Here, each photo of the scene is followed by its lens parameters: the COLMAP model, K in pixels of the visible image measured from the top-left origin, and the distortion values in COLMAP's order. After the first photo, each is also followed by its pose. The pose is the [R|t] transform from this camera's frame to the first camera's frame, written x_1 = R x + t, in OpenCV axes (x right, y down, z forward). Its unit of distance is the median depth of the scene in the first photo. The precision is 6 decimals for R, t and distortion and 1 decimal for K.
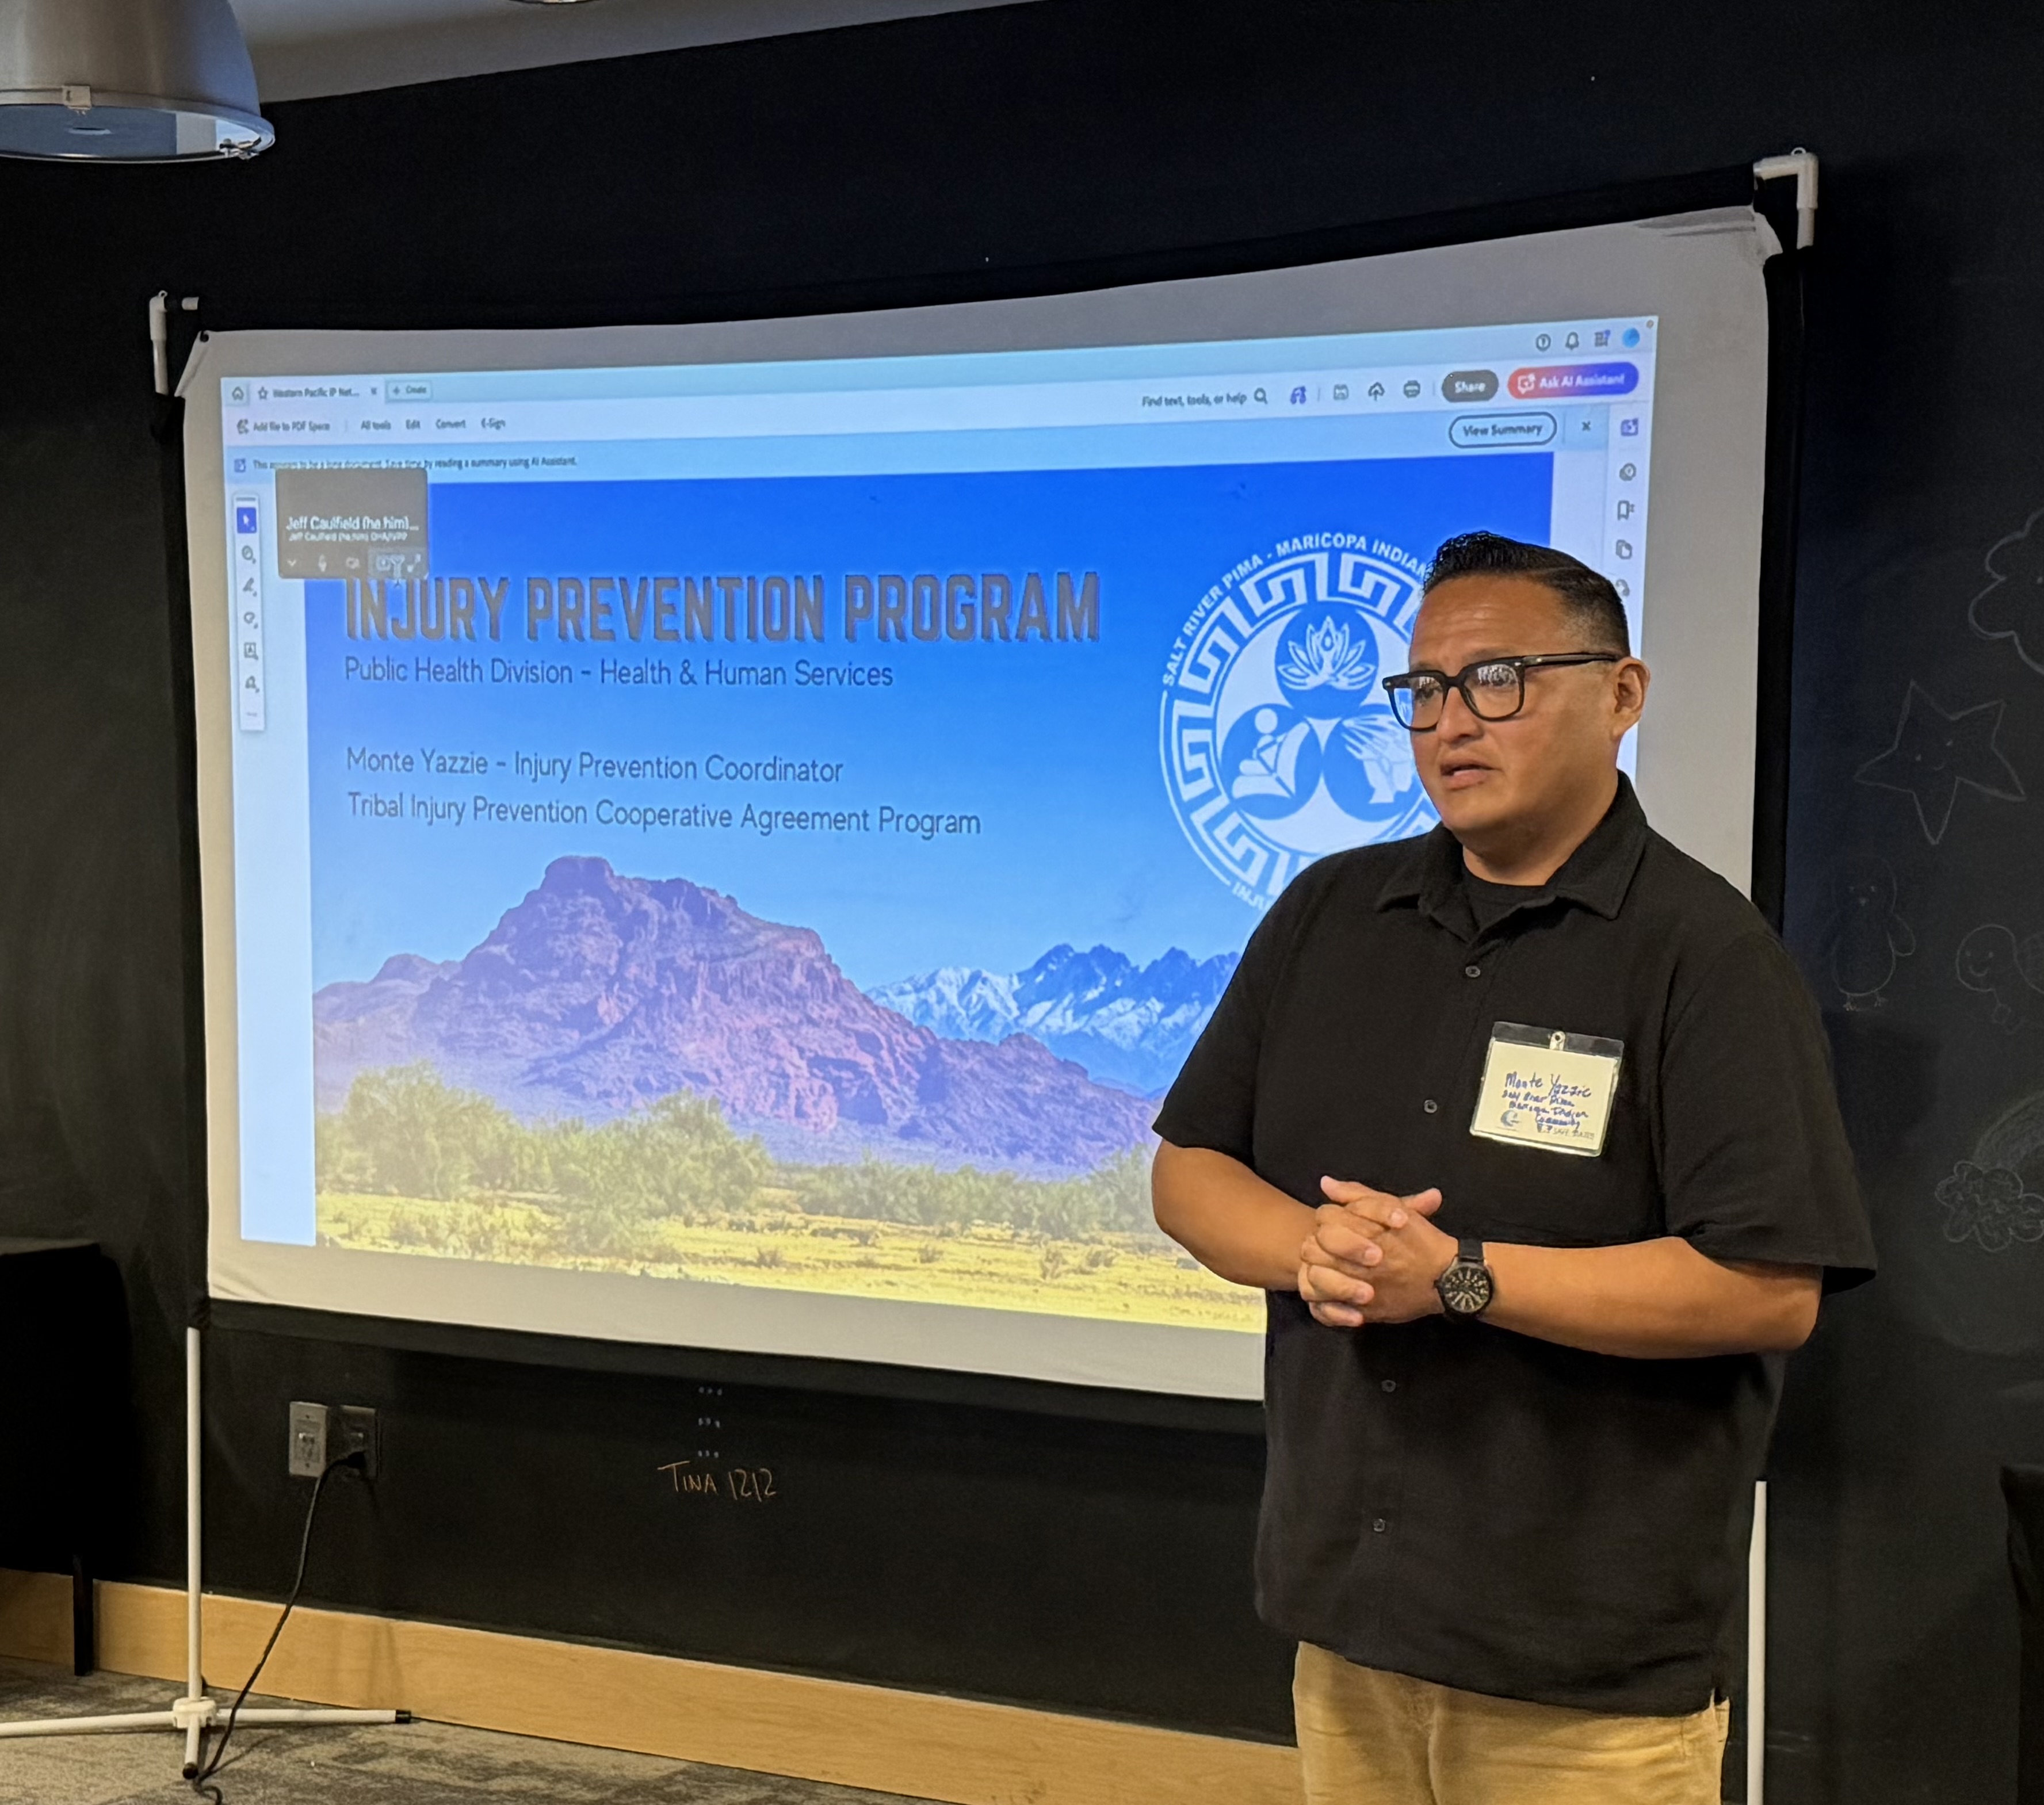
lens RADIAL K [[3968.8, 0, 923.6], [0, 3968.8, 1012.3], [0, 0, 1]] dist [0.137727, 0.000000]
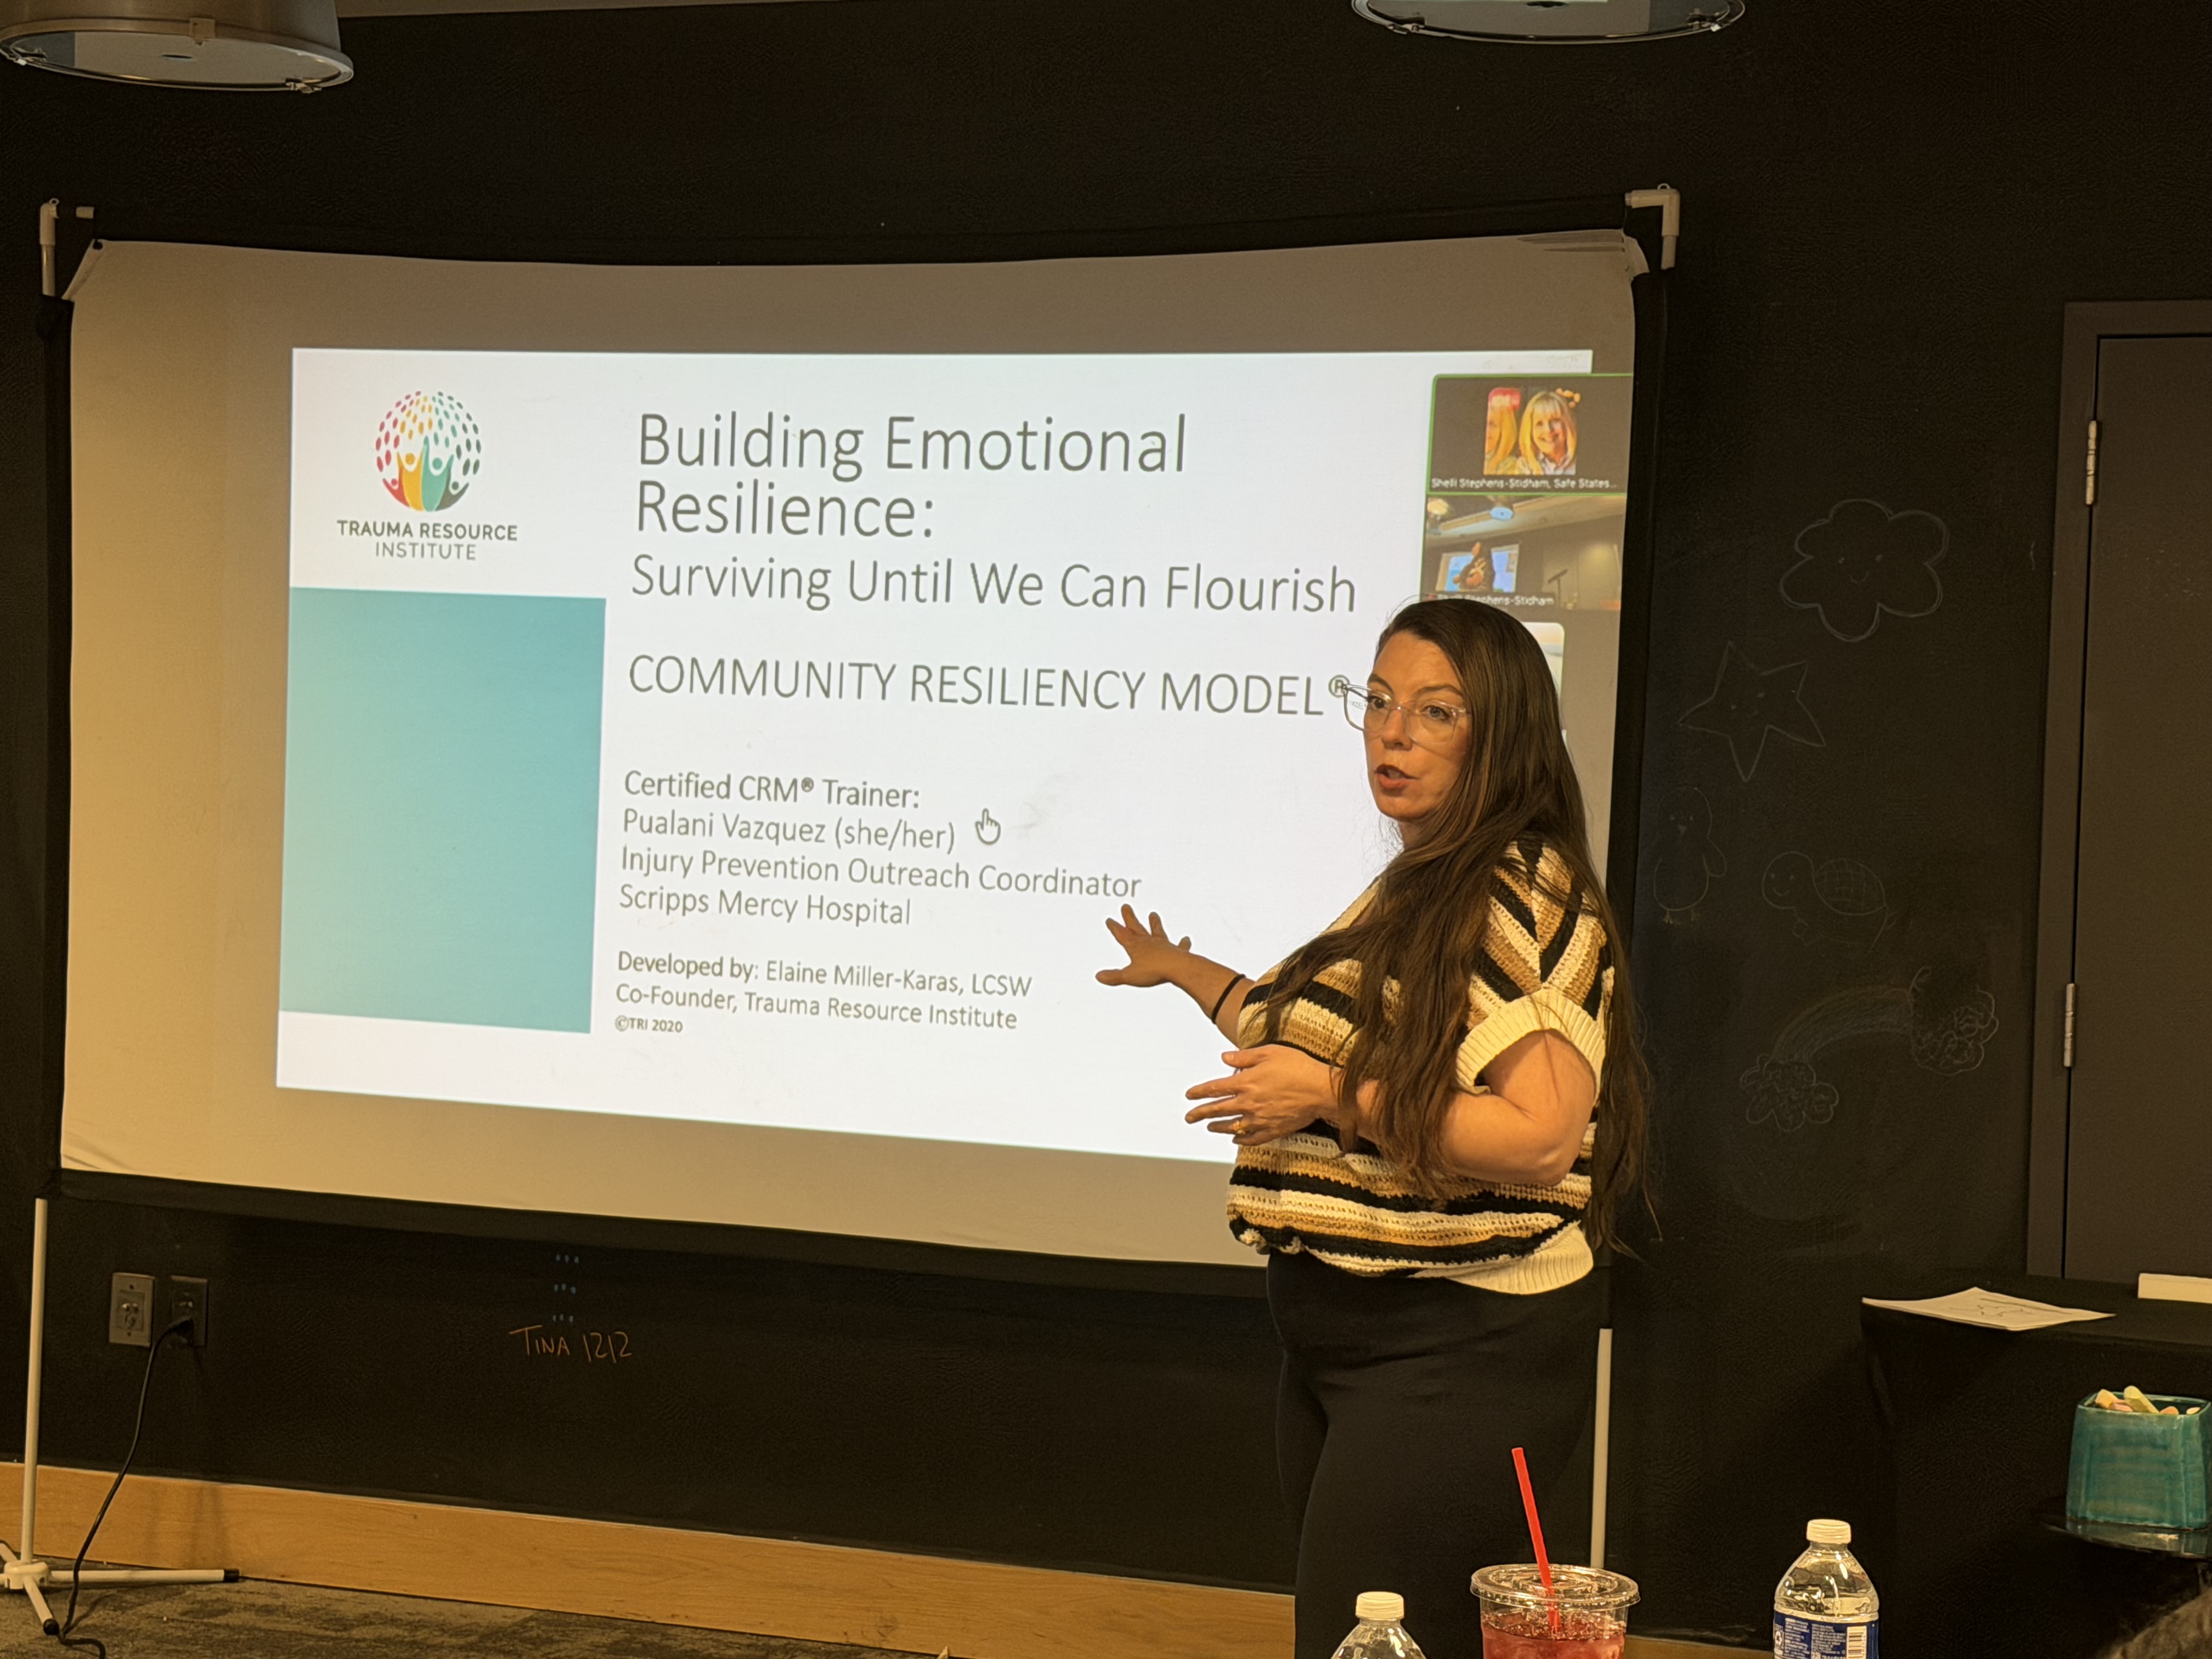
lens RADIAL K [[3849.4, 0, 1115.2], [0, 3849.4, 827.6], [0, 0, 1]] dist [0.139513, 0.000000]
pose [[0.974715, 0.030241, 0.221397, -0.143982], [-0.023630, 0.999194, -0.032448, 0.009995], [-0.222200, 0.026396, 0.974644, -0.046378]]
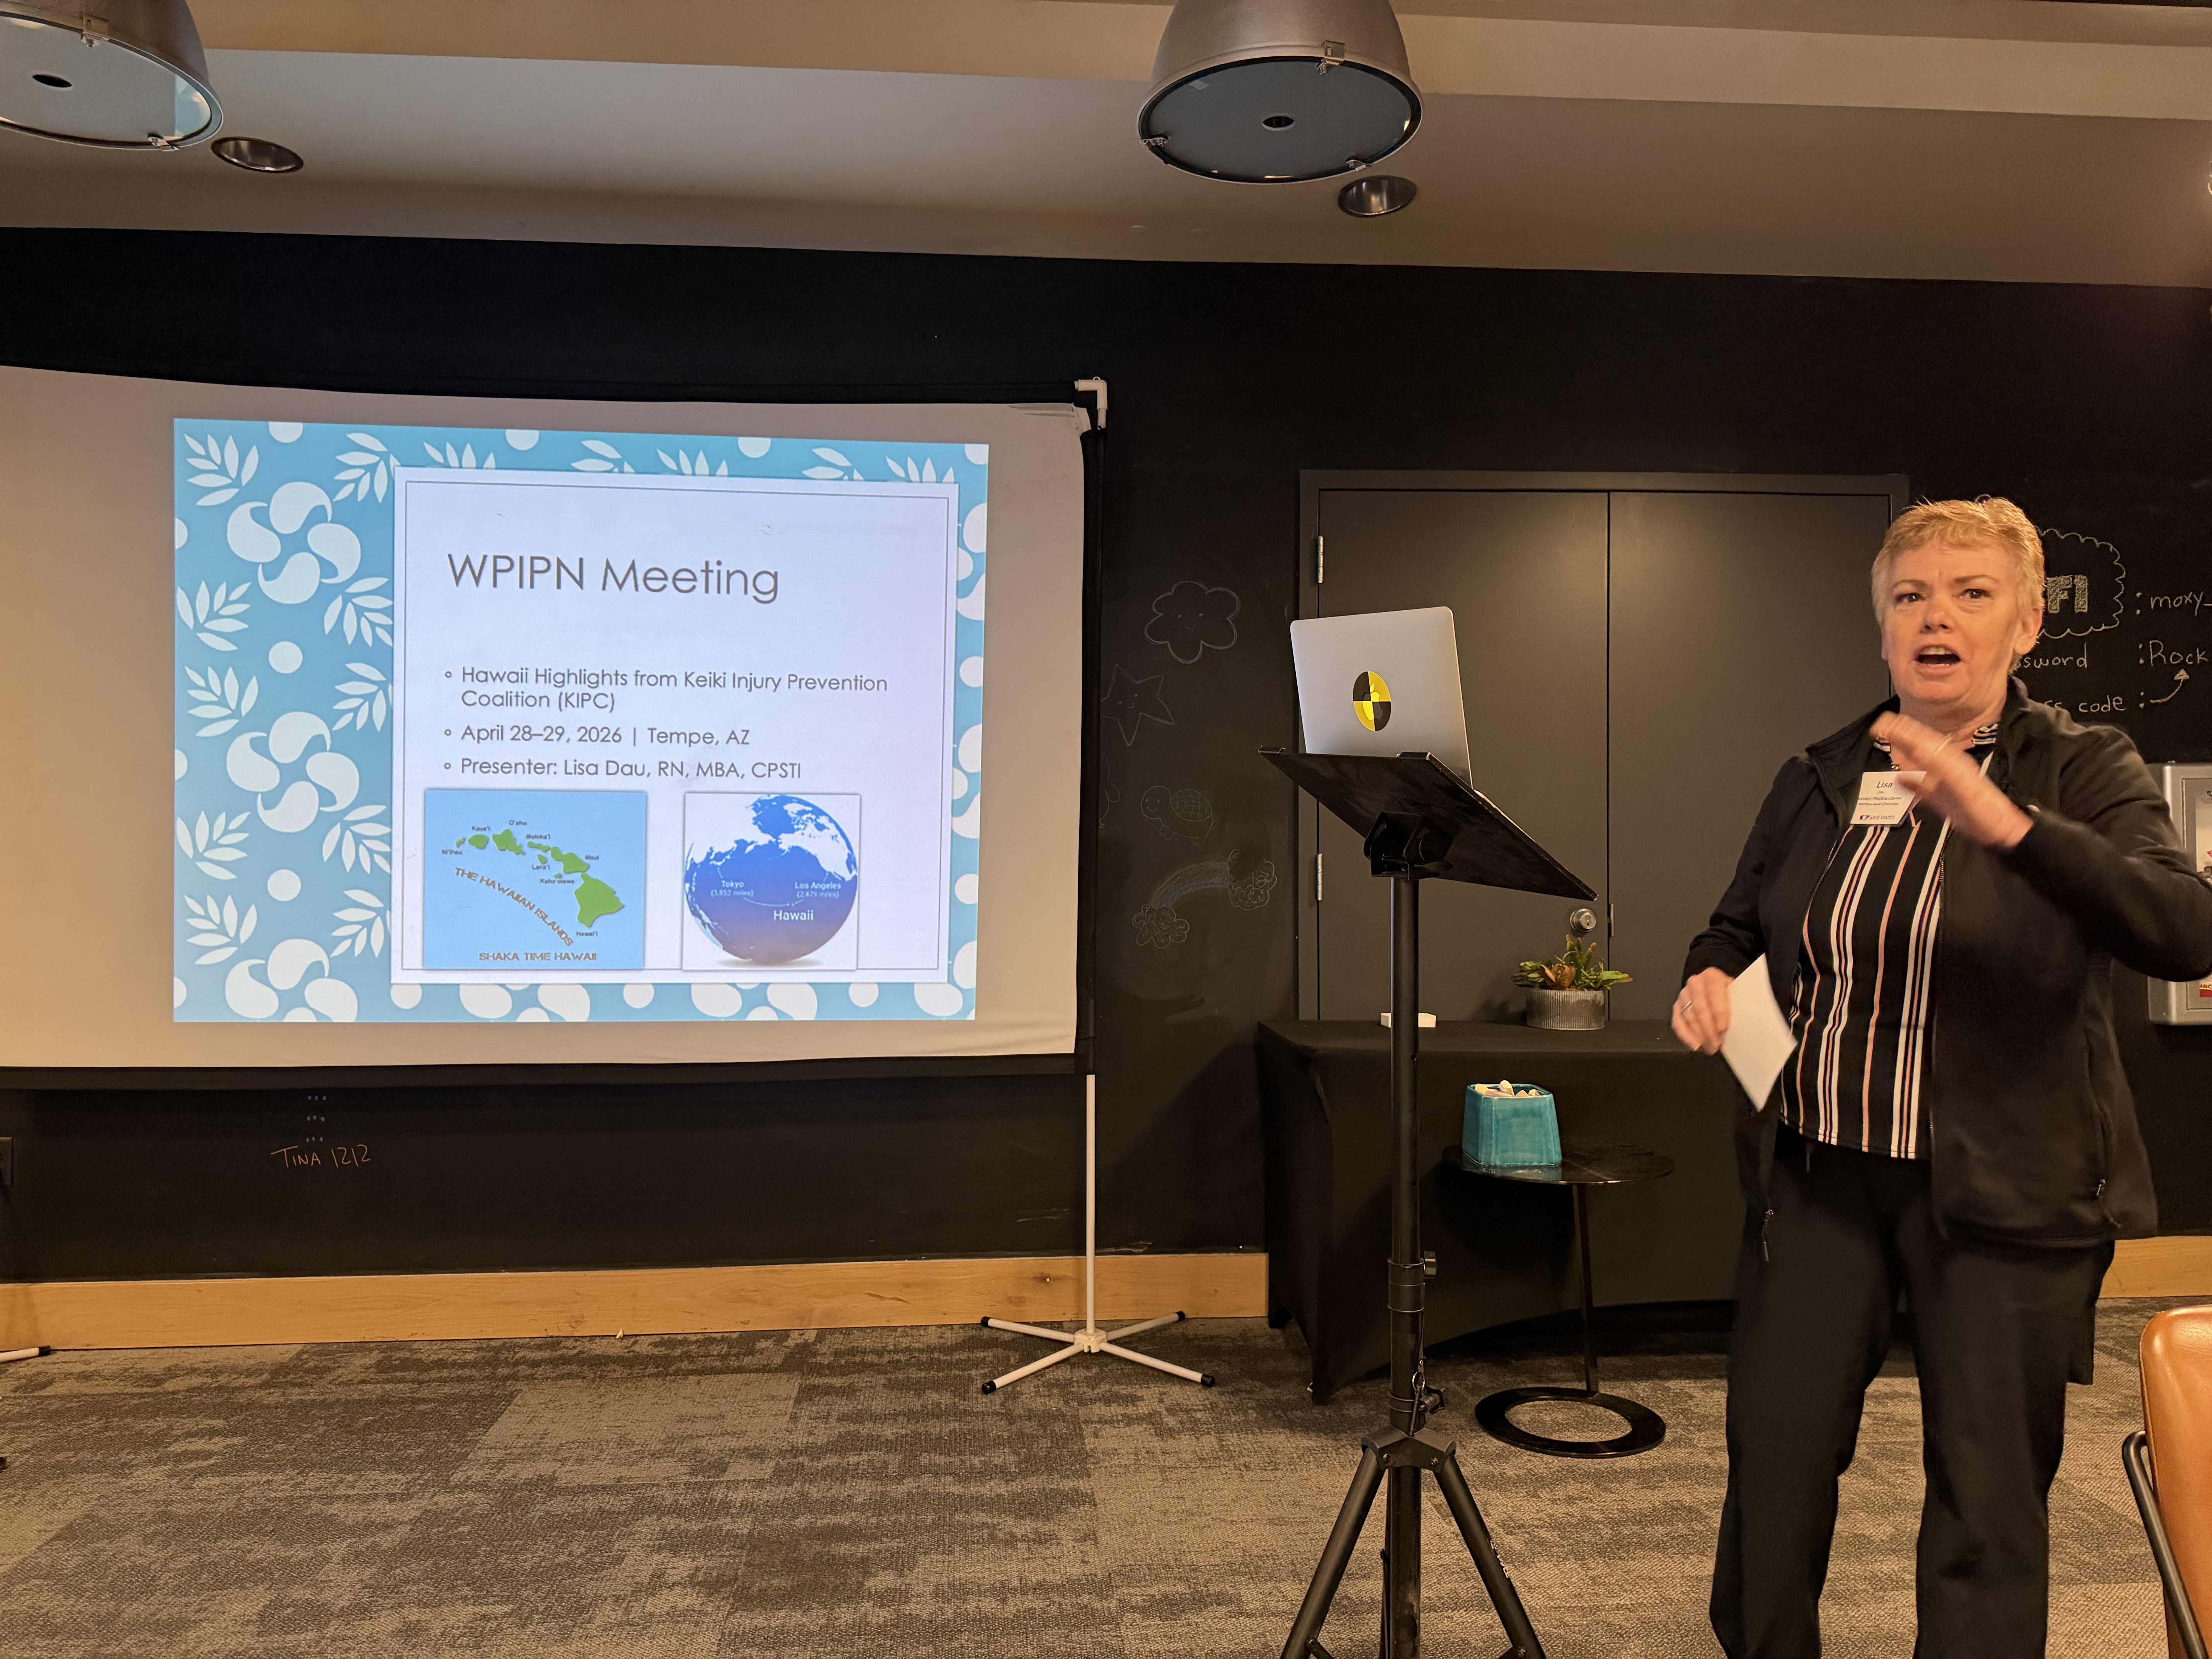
lens RADIAL K [[1507.6, 0, 1085.8], [0, 1507.6, 833.3], [0, 0, 1]] dist [-0.001401, -0.014632]
pose [[0.777161, 0.010991, 0.629206, -0.189946], [0.029794, 0.998084, -0.054234, 0.033968], [-0.628597, 0.060895, 0.775344, 0.359913]]
